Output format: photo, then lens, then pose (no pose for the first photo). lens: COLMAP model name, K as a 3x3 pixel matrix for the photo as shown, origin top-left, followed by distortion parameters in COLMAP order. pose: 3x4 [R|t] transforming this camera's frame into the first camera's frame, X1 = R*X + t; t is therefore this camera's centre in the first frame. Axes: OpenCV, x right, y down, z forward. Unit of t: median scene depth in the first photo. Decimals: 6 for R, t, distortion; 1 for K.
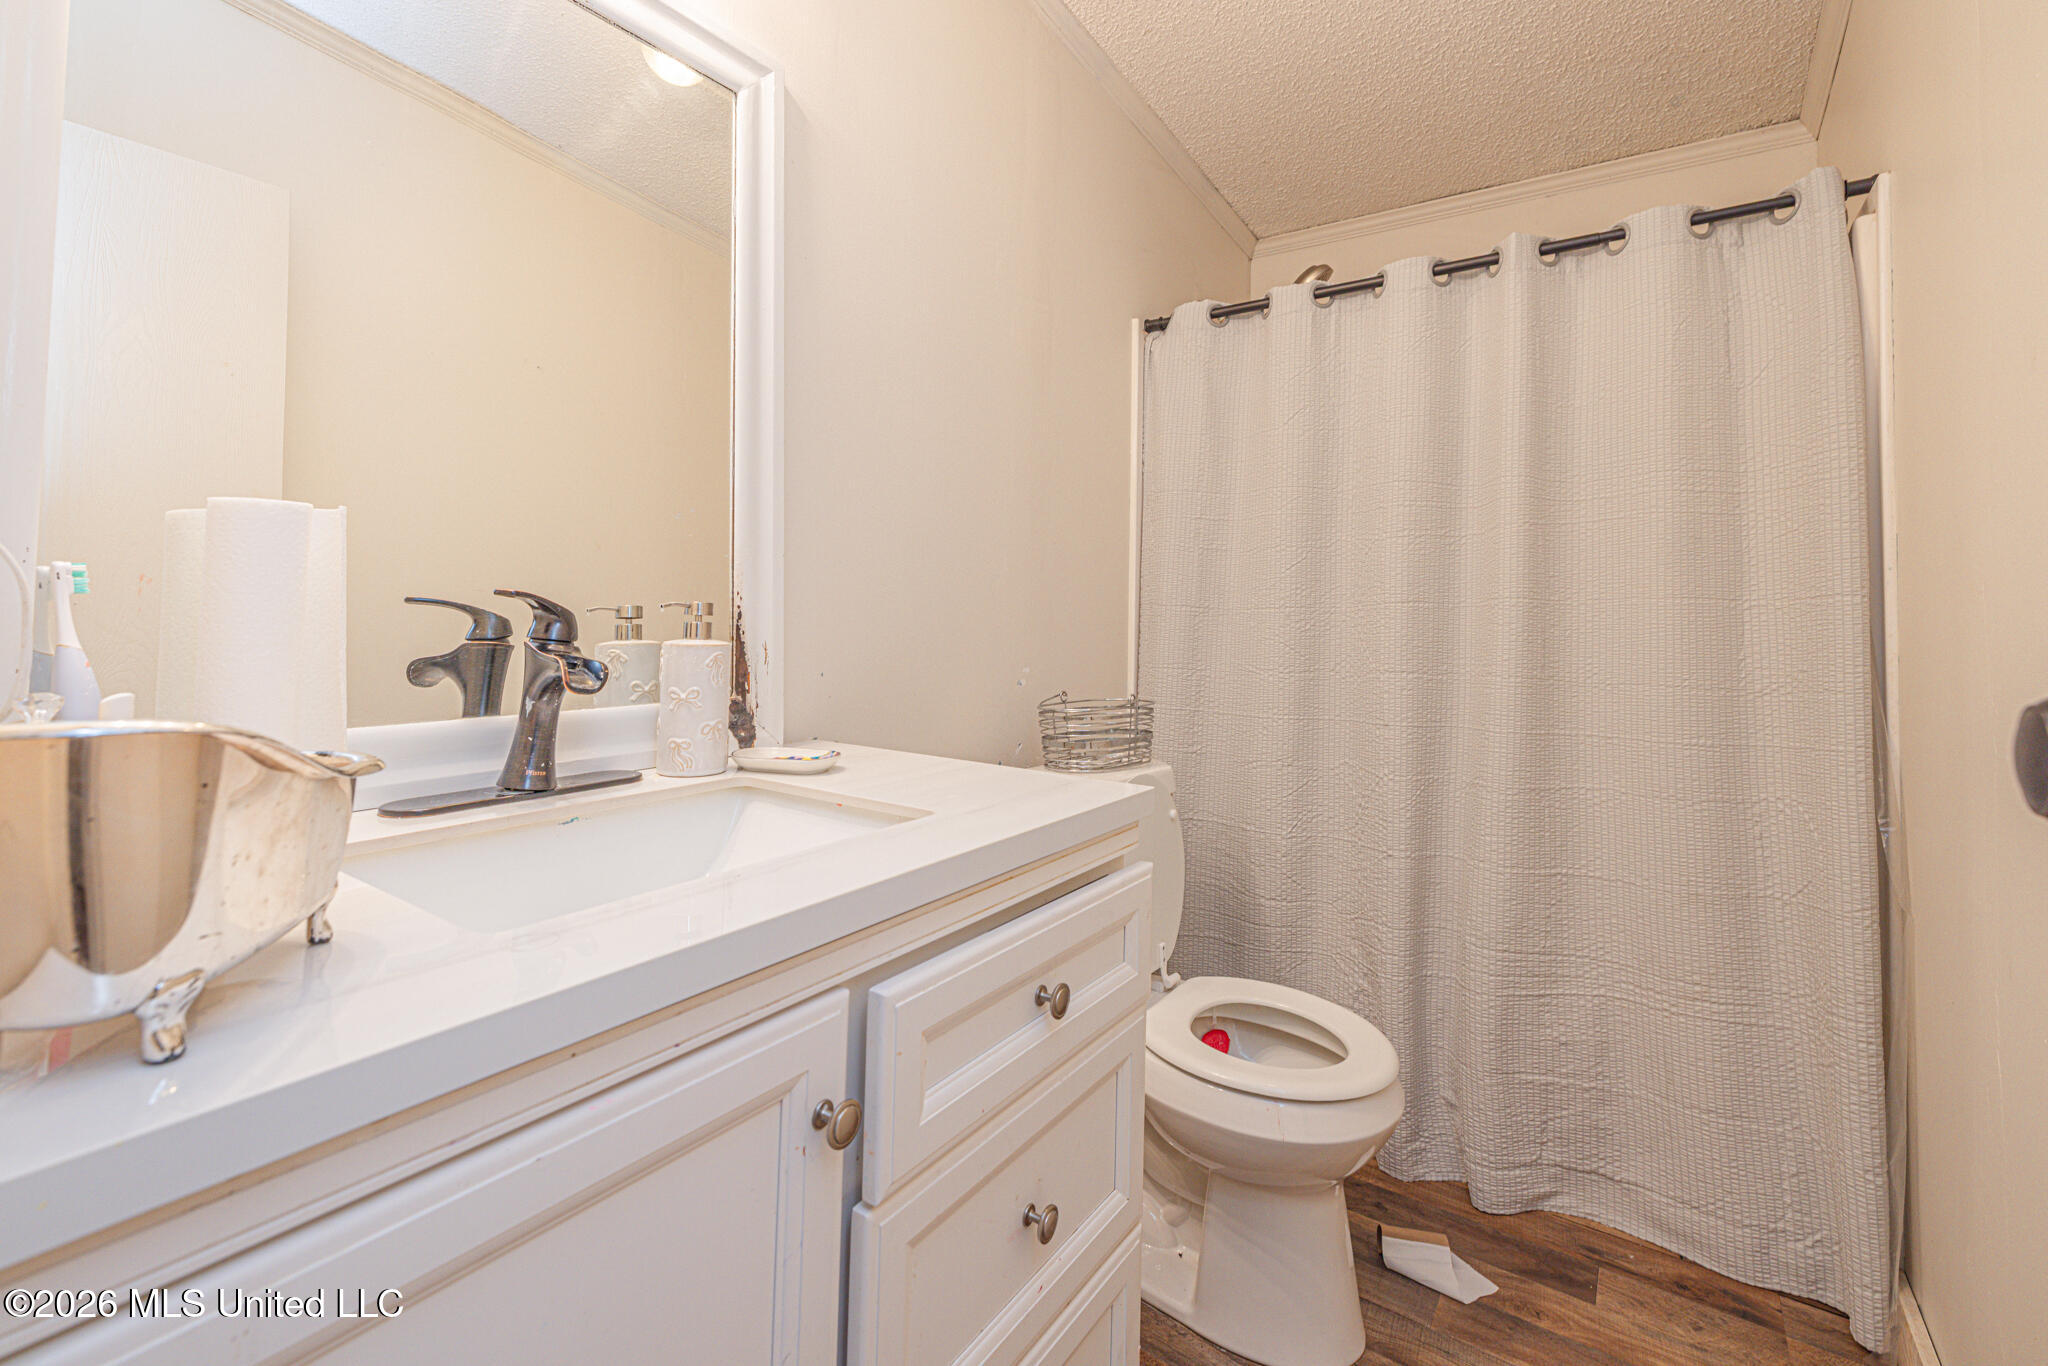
lens RADIAL K [[864.2, 0, 1027.5], [0, 864.2, 617.5], [0, 0, 1]] dist [-0.002517, -0.000466]
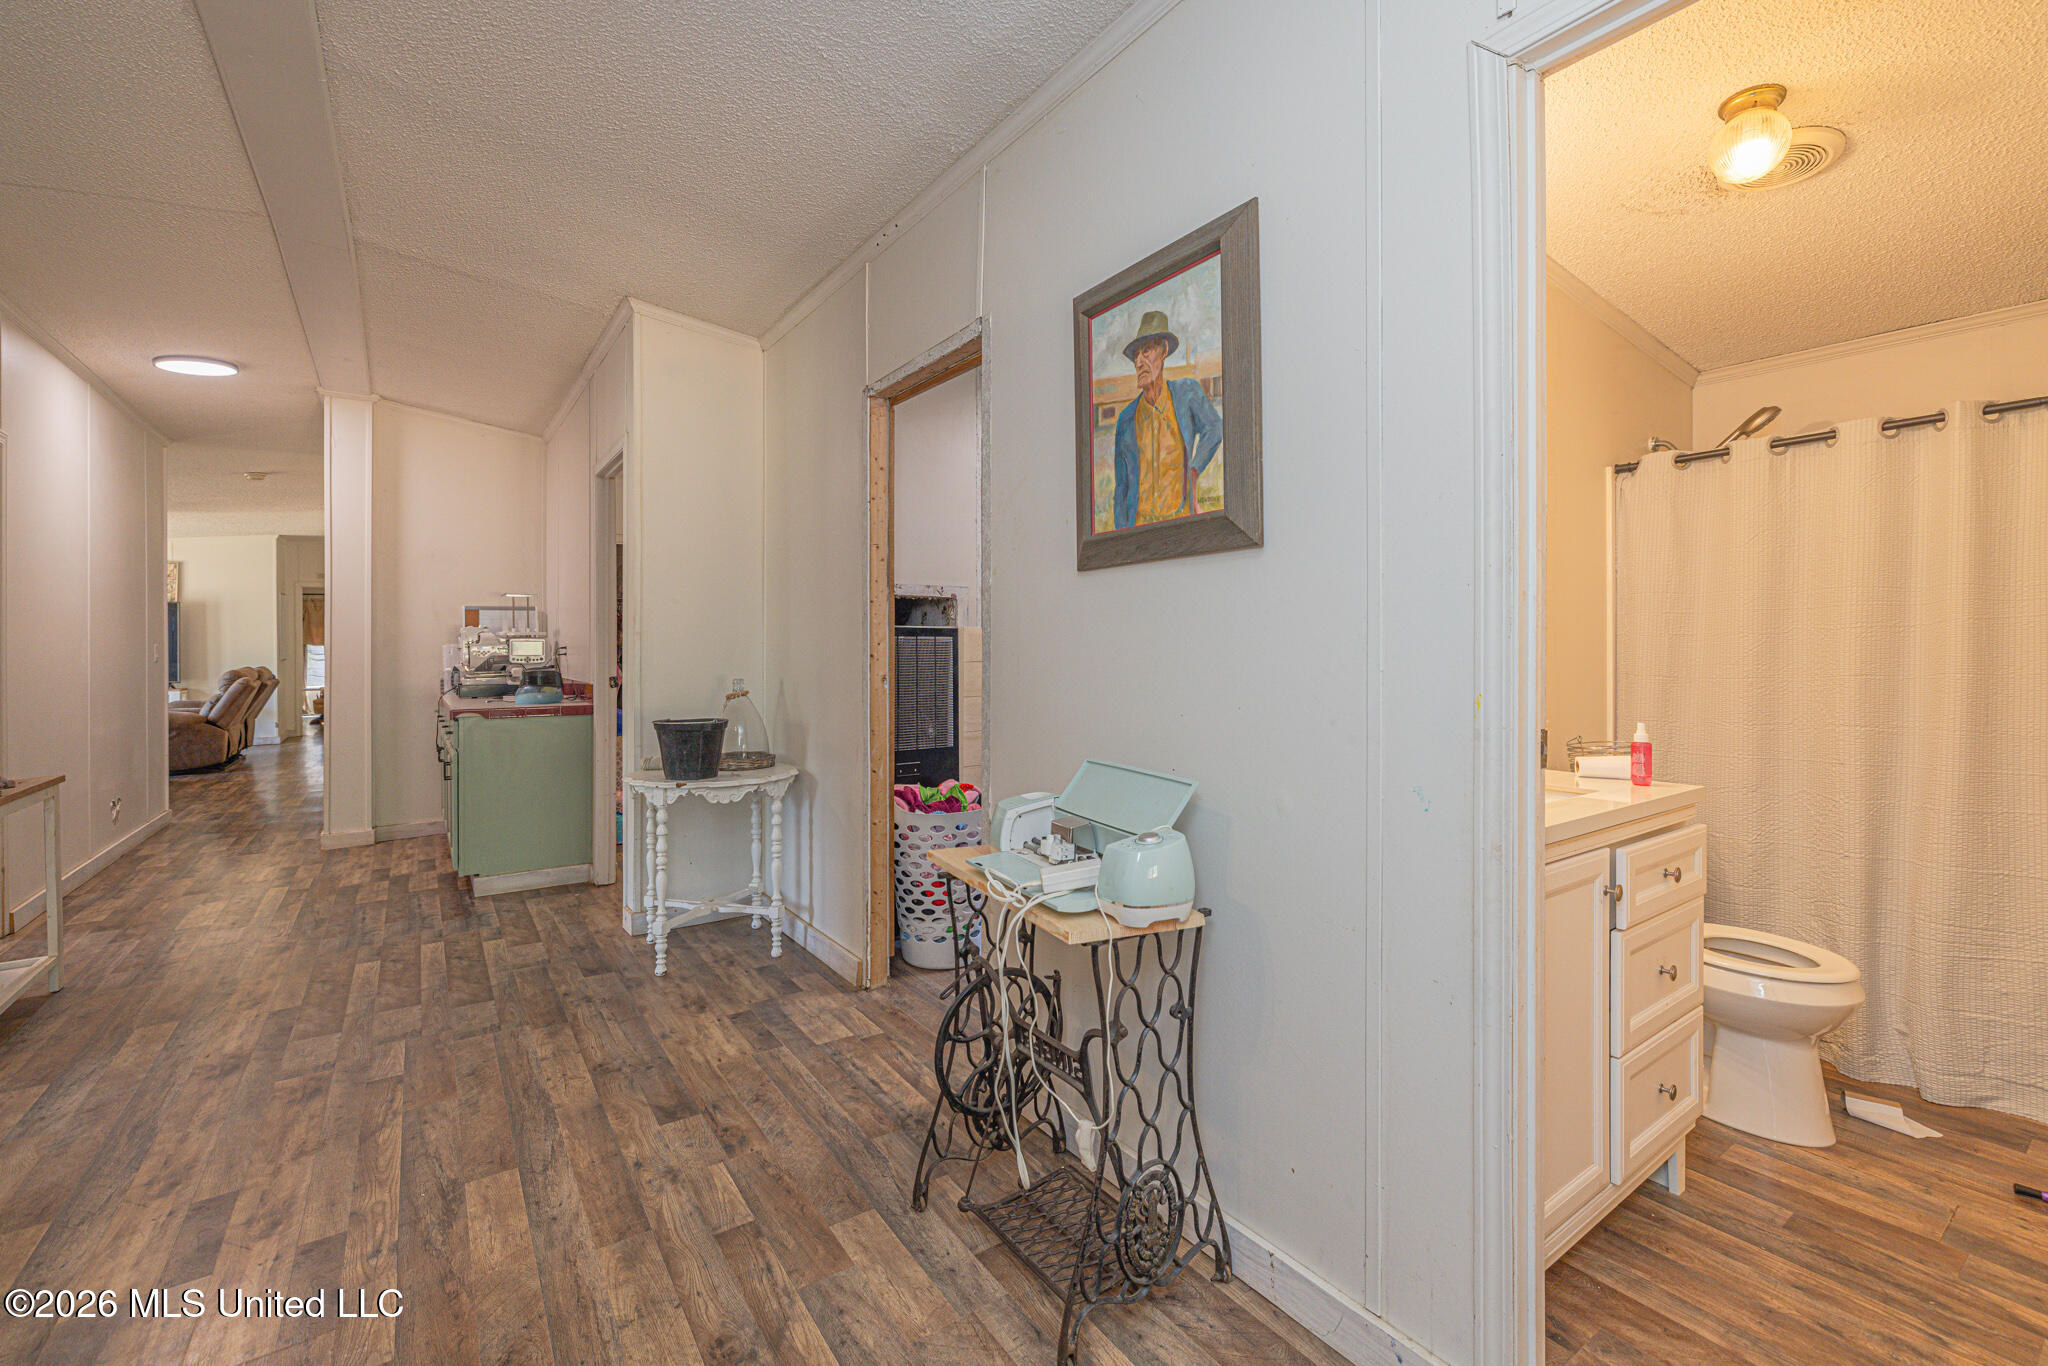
lens RADIAL K [[864.2, 0, 1026.3], [0, 864.2, 662.7], [0, 0, 1]] dist [-0.002517, -0.000466]
pose [[0.943999, -0.008393, -0.329841, -0.374163], [0.010485, 0.999935, 0.004563, -0.059481], [0.329781, -0.007766, 0.944025, -0.759711]]
